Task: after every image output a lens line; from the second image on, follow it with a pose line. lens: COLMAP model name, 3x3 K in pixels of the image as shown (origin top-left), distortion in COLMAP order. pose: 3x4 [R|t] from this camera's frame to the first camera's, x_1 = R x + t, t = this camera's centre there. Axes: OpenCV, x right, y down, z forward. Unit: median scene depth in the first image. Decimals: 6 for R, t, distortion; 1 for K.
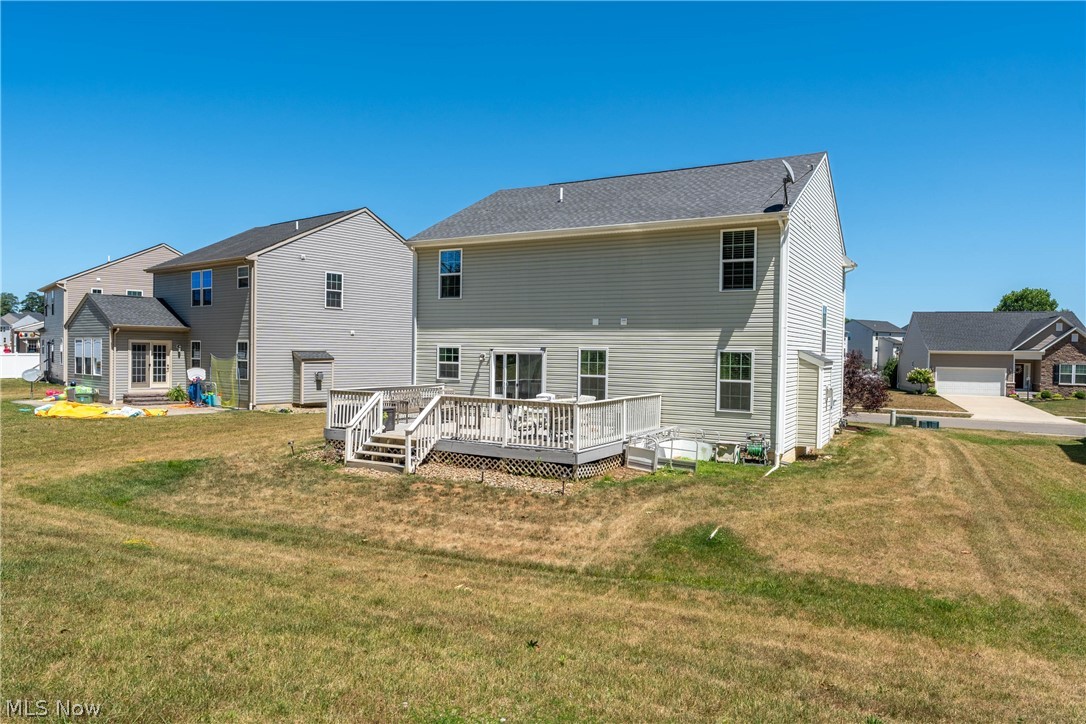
lens RADIAL K [[718.3, 0, 543.0], [0, 718.3, 362.0], [0, 0, 1]] dist [0.002698, 0.002397]
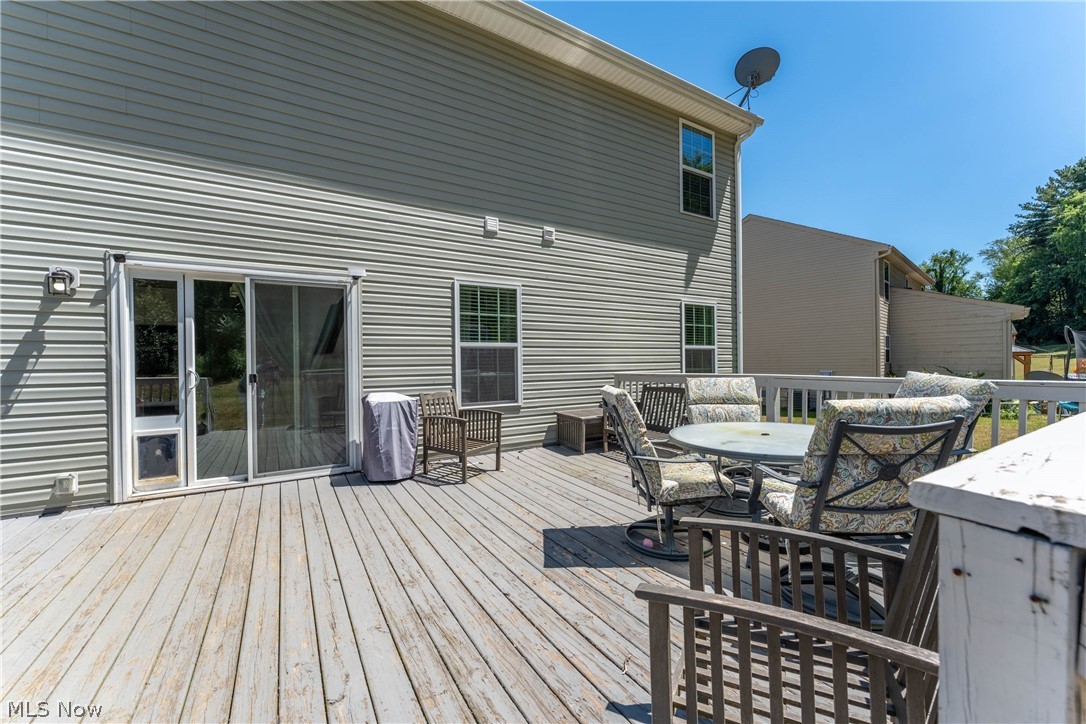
lens RADIAL K [[429.5, 0, 543.0], [0, 429.5, 362.0], [0, 0, 1]] dist [0.001491, 0.000108]
pose [[0.489022, -0.028998, 0.871789, -0.149135], [0.025937, 0.999489, 0.018697, 0.026368], [-0.871886, 0.013469, 0.489524, 0.843473]]
